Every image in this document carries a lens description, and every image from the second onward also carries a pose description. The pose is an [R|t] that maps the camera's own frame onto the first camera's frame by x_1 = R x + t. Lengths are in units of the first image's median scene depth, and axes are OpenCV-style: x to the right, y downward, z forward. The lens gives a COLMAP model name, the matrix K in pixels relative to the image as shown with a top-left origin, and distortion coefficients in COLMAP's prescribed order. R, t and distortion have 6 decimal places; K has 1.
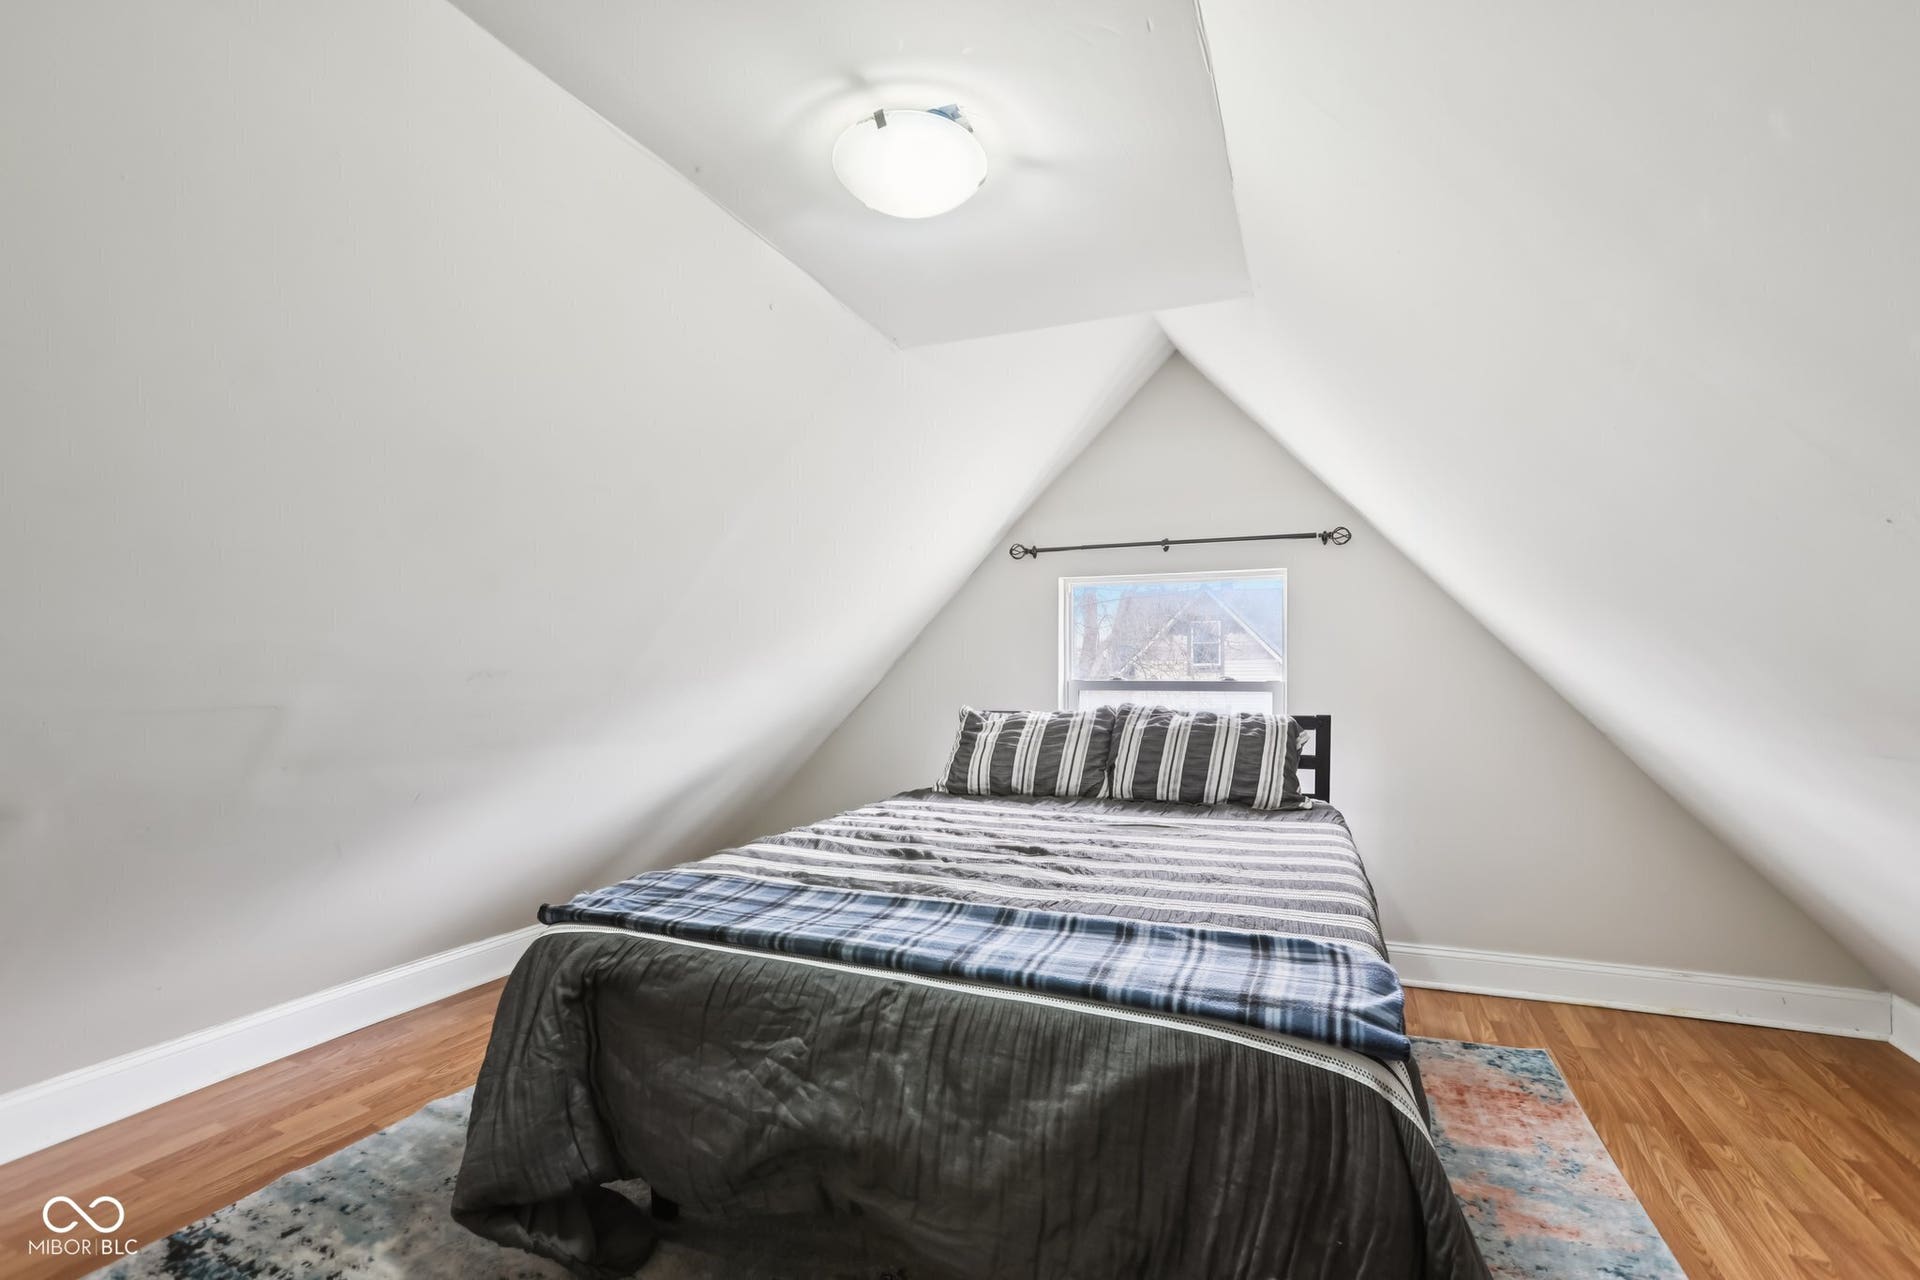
lens RADIAL K [[874.1, 0, 944.8], [0, 874.1, 638.5], [0, 0, 1]] dist [-0.049995, 0.019117]
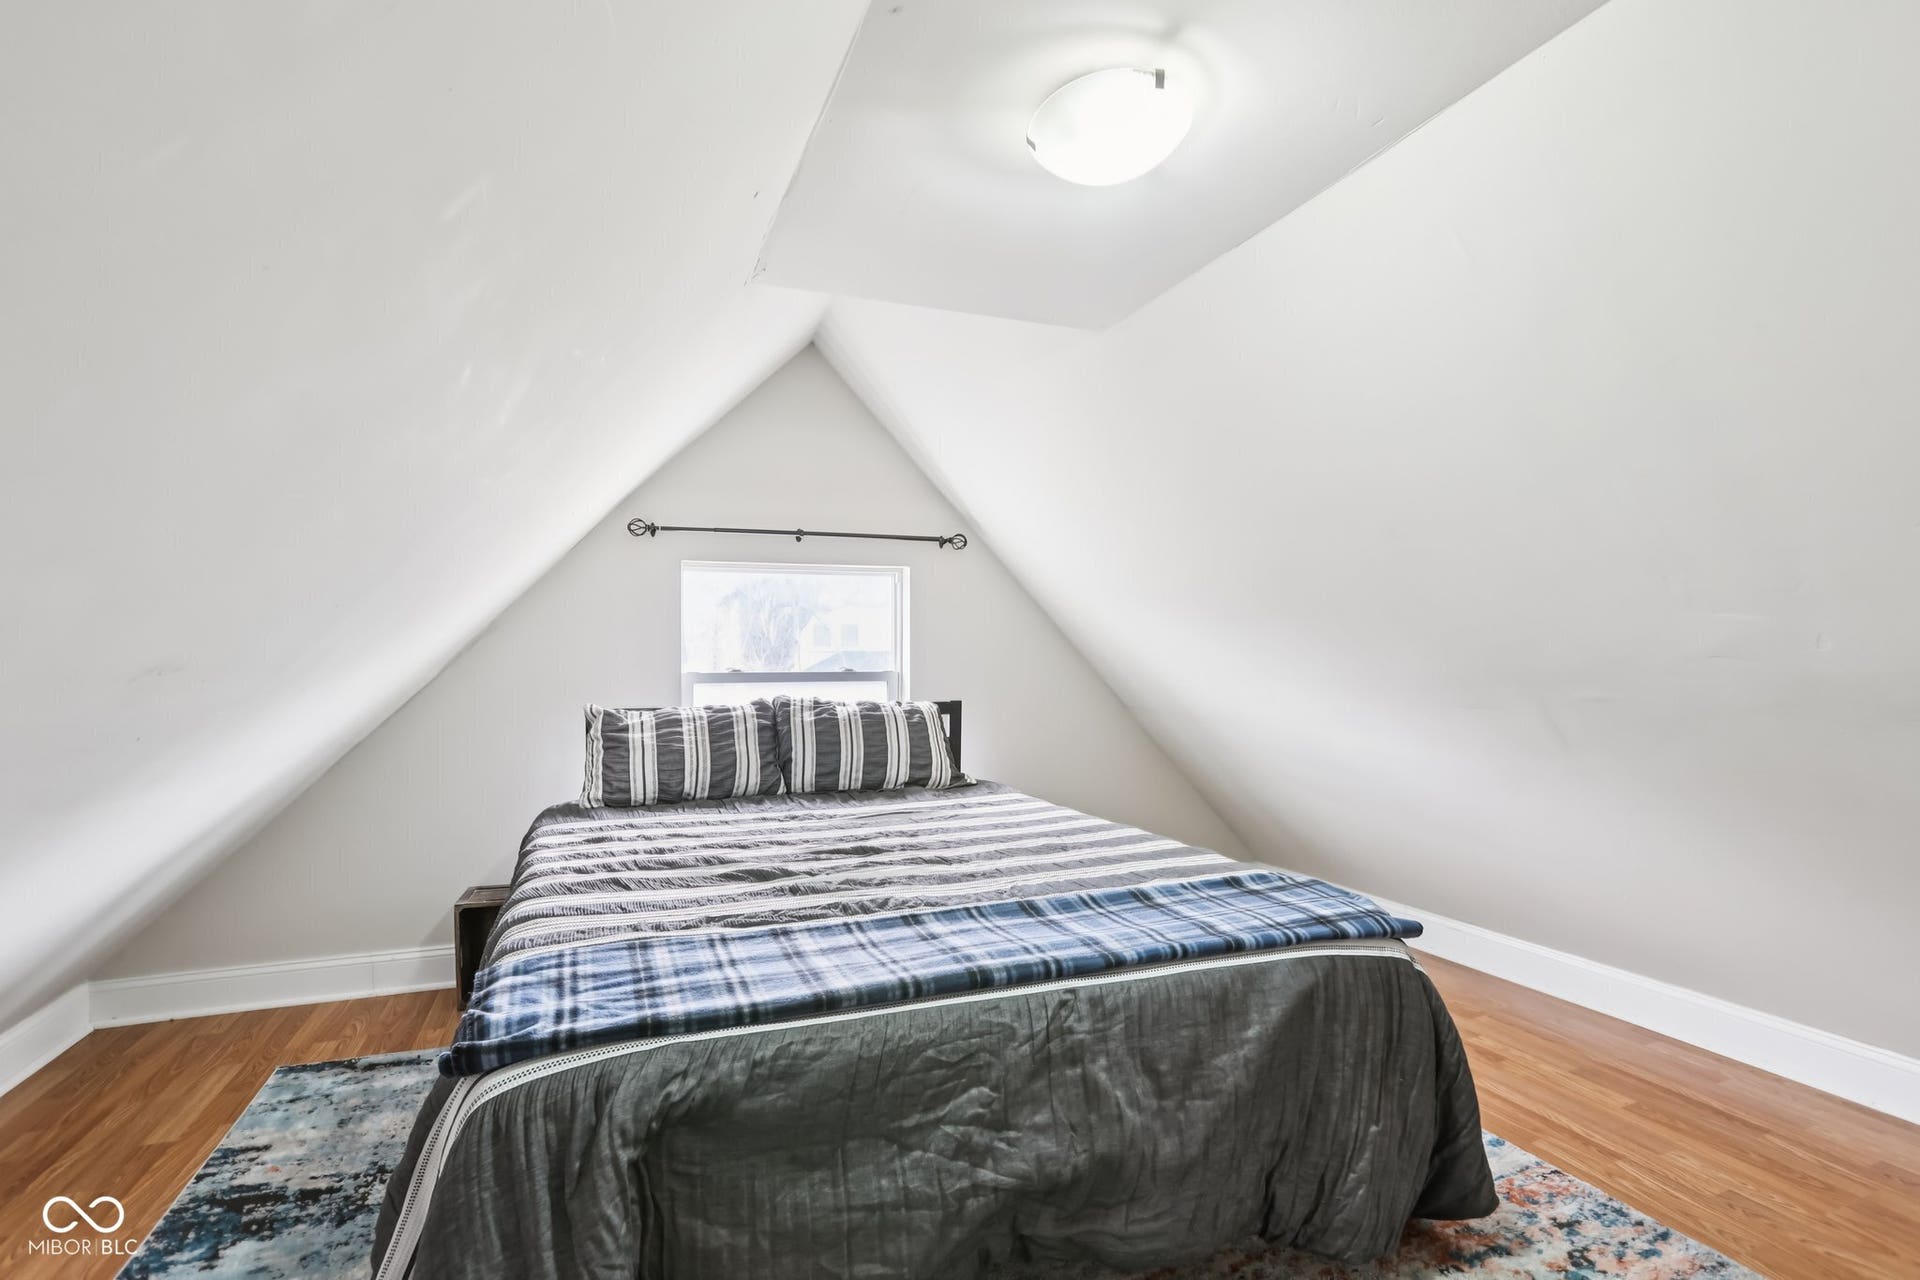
lens RADIAL K [[874.1, 0, 951.2], [0, 874.1, 644.0], [0, 0, 1]] dist [-0.049995, 0.019117]
pose [[0.726490, 0.010207, 0.687101, -0.713733], [-0.020413, 0.999769, 0.006731, 0.015365], [-0.686873, -0.018916, 0.726531, 0.368859]]
